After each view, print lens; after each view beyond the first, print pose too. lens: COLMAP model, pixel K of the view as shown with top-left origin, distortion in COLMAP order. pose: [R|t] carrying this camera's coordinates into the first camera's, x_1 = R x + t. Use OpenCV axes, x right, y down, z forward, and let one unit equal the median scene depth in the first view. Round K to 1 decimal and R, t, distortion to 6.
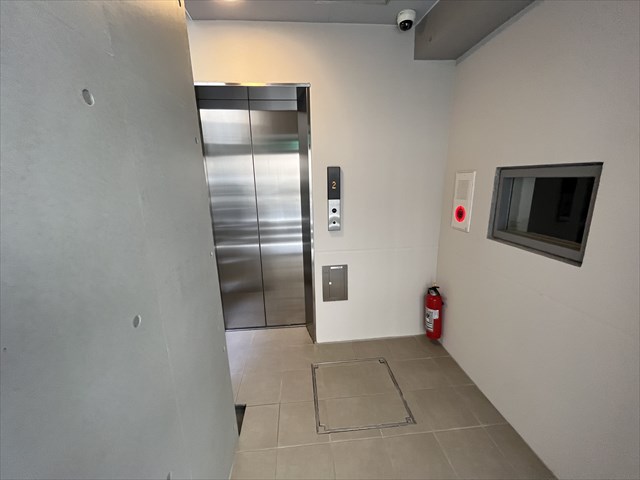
lens RADIAL K [[267.6, 0, 320.0], [0, 267.6, 240.0], [0, 0, 1]] dist [-0.001840, -0.000138]
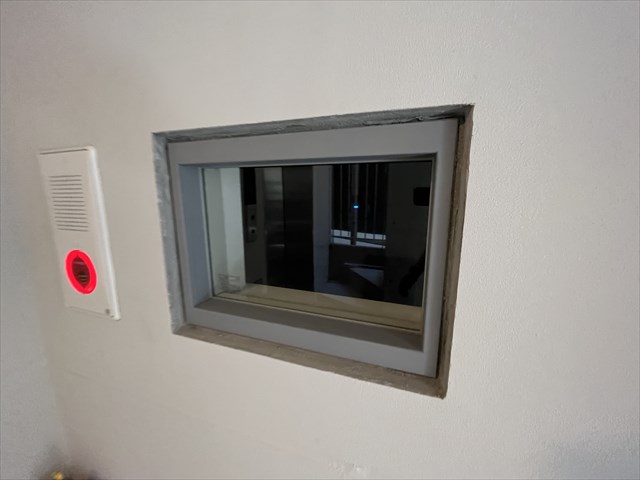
lens RADIAL K [[267.6, 0, 320.0], [0, 267.6, 240.0], [0, 0, 1]] dist [-0.001840, -0.000138]
pose [[0.439073, -0.154815, 0.885012, 0.419405], [0.194152, 0.978117, 0.074779, -0.122157], [-0.877223, 0.138993, 0.459523, 0.654932]]
